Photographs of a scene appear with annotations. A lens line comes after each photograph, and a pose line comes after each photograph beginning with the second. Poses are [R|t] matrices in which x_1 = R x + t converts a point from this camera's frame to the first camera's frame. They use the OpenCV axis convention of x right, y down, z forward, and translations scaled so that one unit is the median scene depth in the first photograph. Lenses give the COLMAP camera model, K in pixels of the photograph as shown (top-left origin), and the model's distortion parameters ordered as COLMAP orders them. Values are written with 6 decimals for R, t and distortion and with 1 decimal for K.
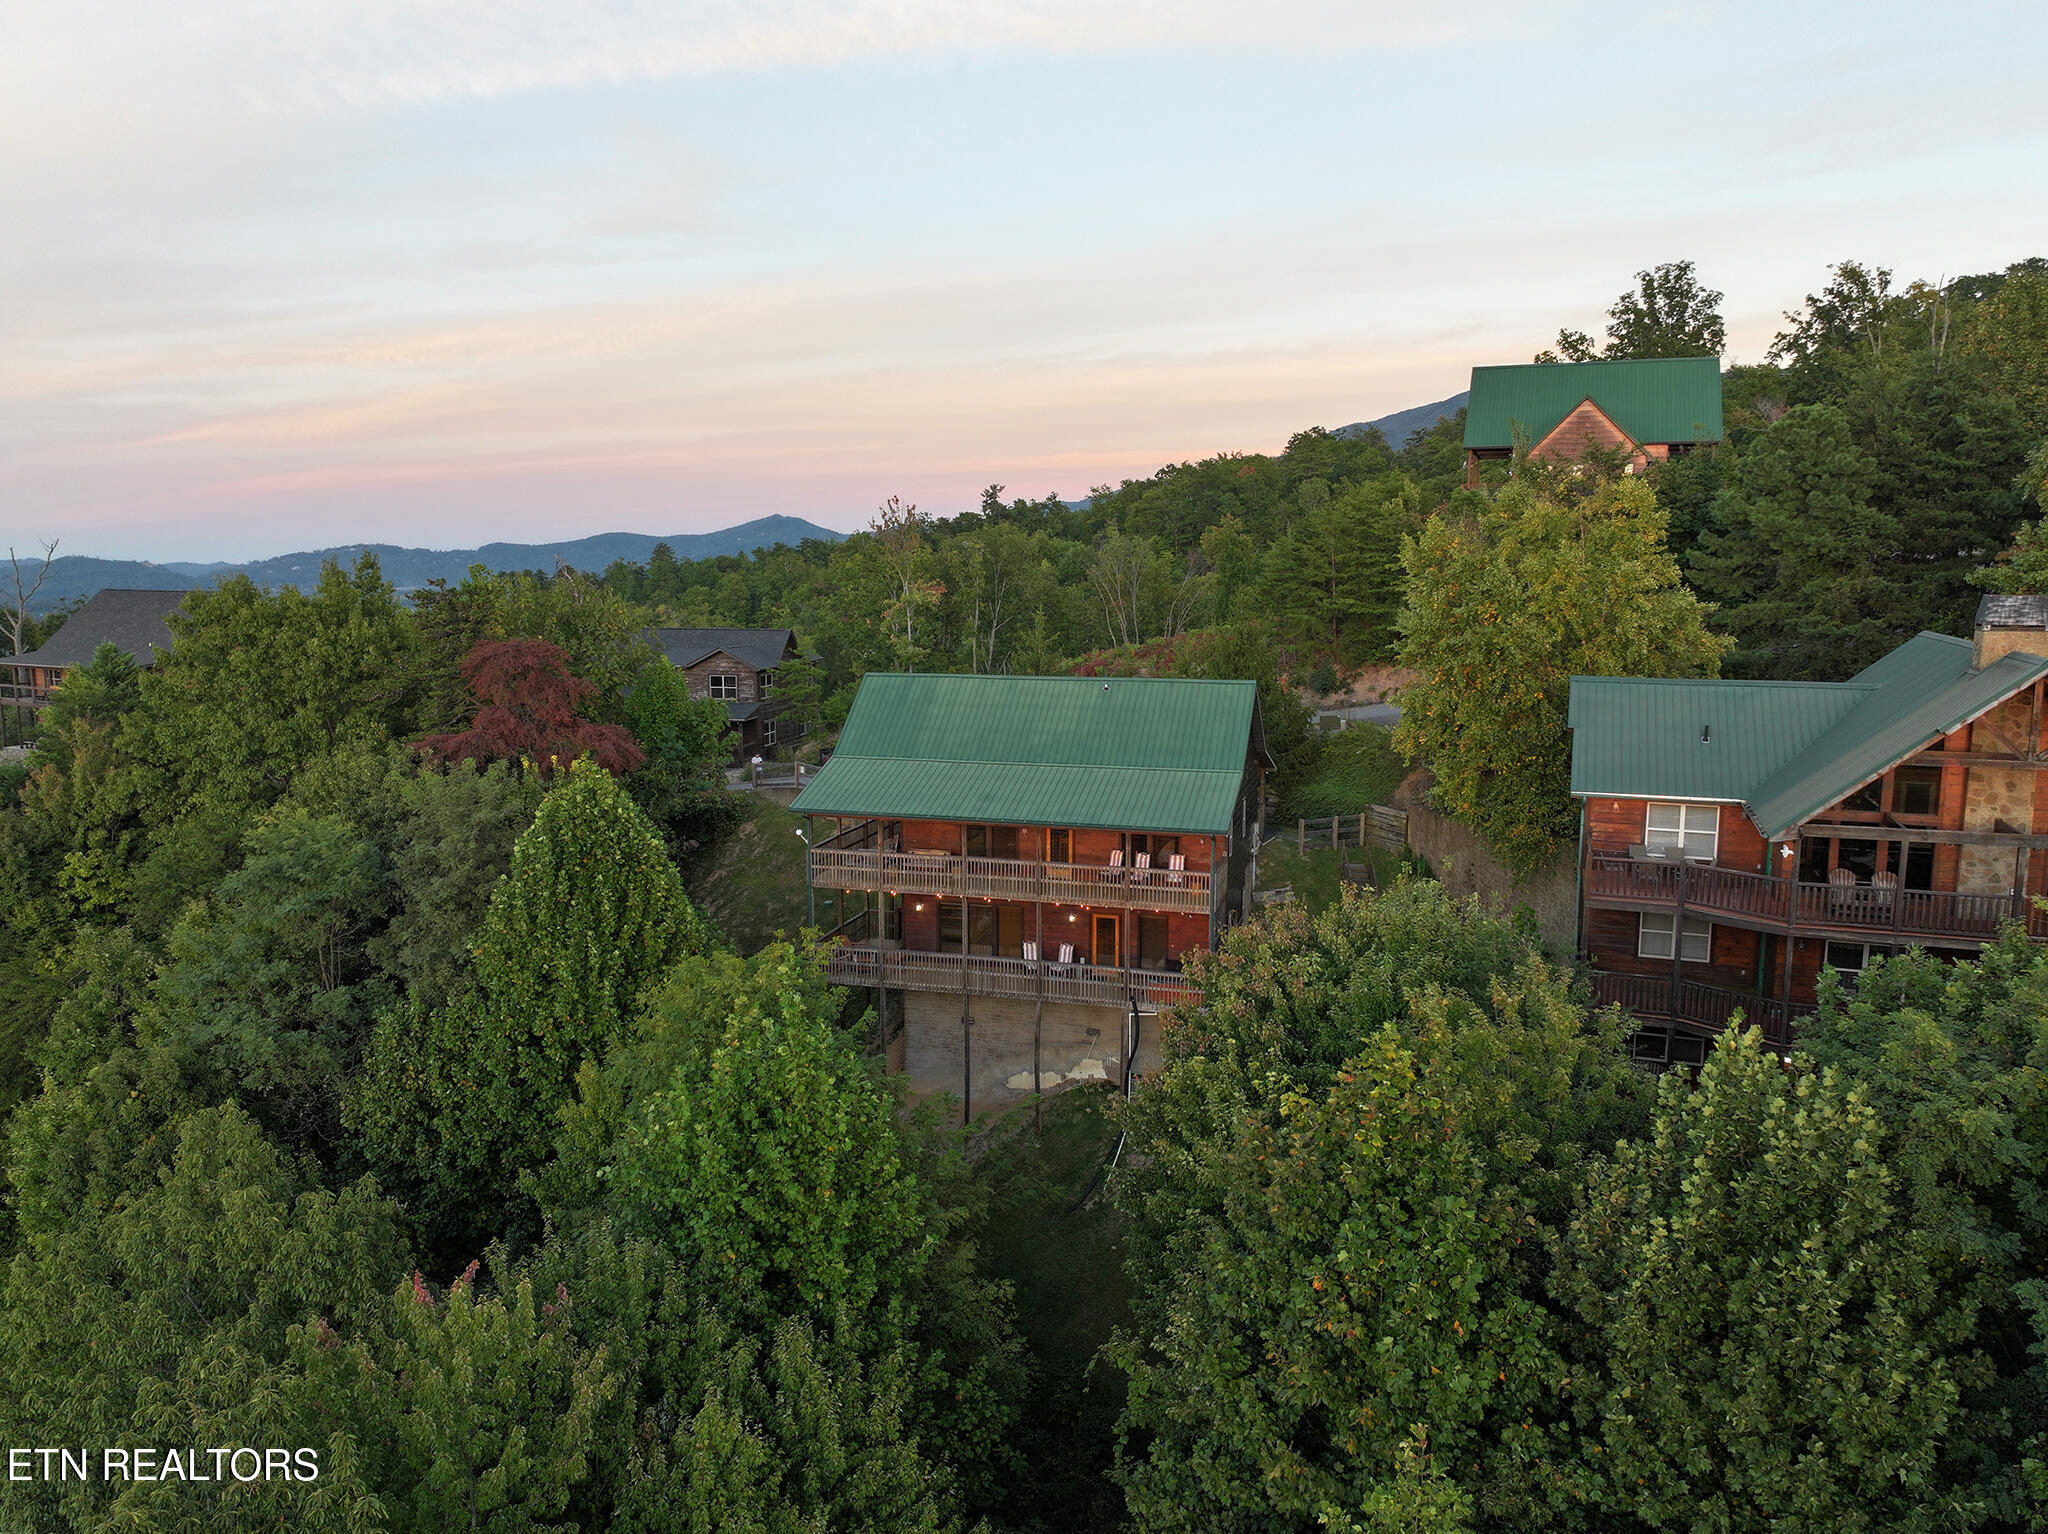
lens RADIAL K [[1436.2, 0, 1024.0], [0, 1436.2, 767.0], [0, 0, 1]] dist [-0.004257, 0.014115]
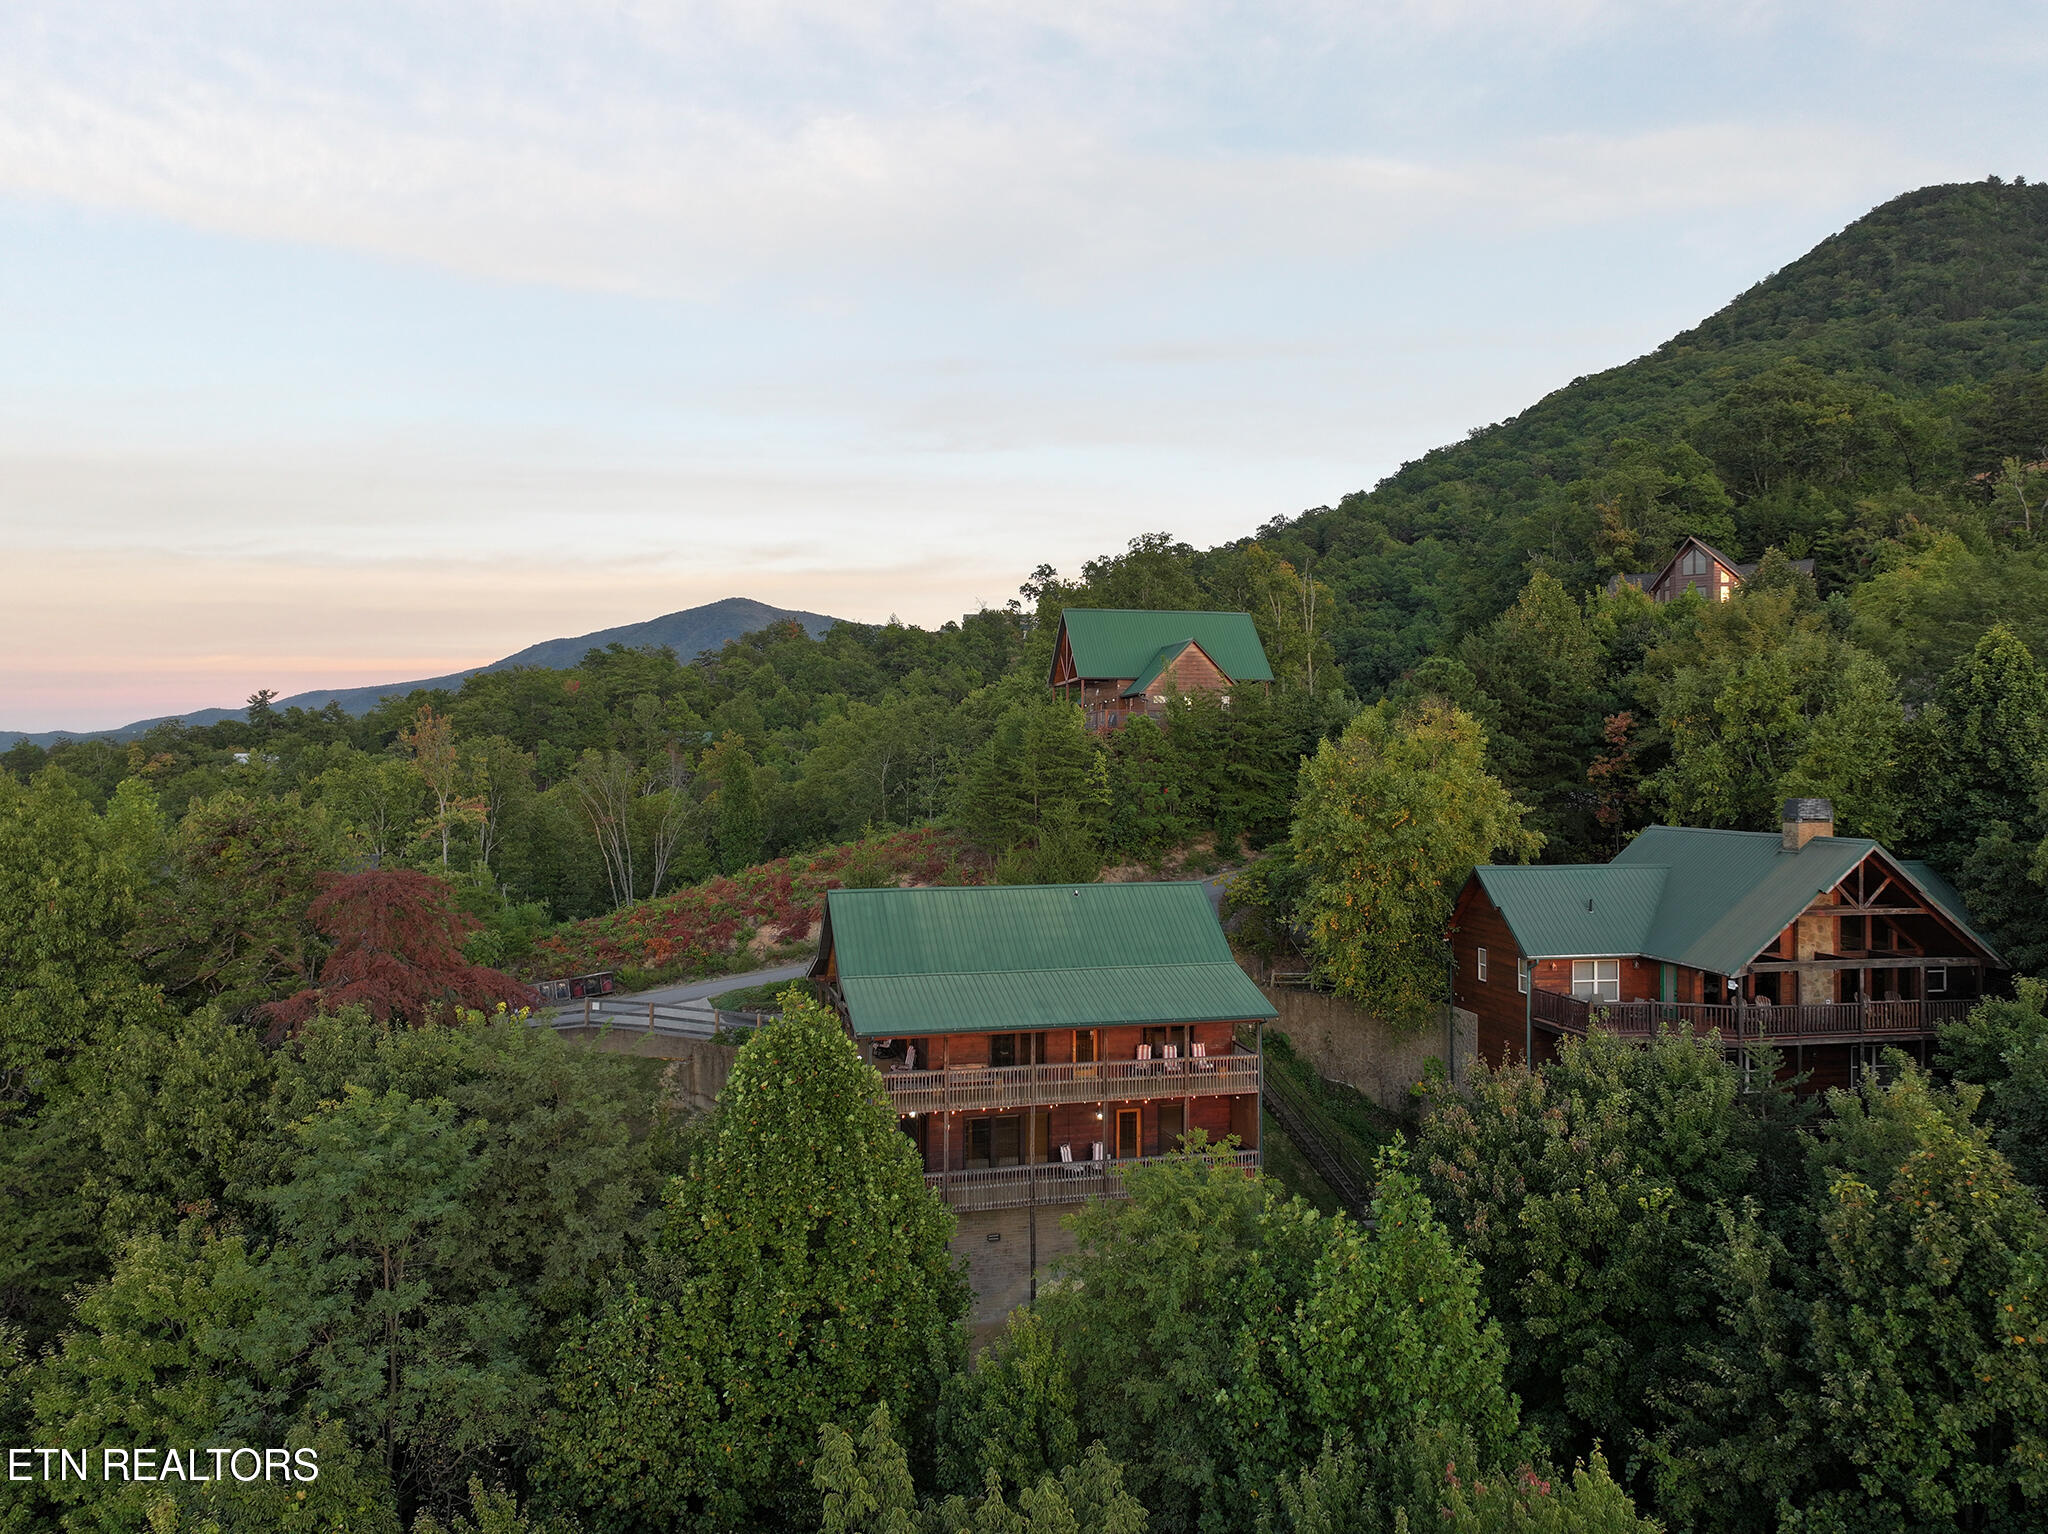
lens RADIAL K [[1436.2, 0, 1024.0], [0, 1436.2, 767.0], [0, 0, 1]] dist [-0.004257, 0.014115]
pose [[0.861031, 0.001854, 0.508550, -0.543817], [0.073466, 0.989050, -0.127993, -0.015653], [-0.503218, 0.147567, 0.851467, 0.104254]]
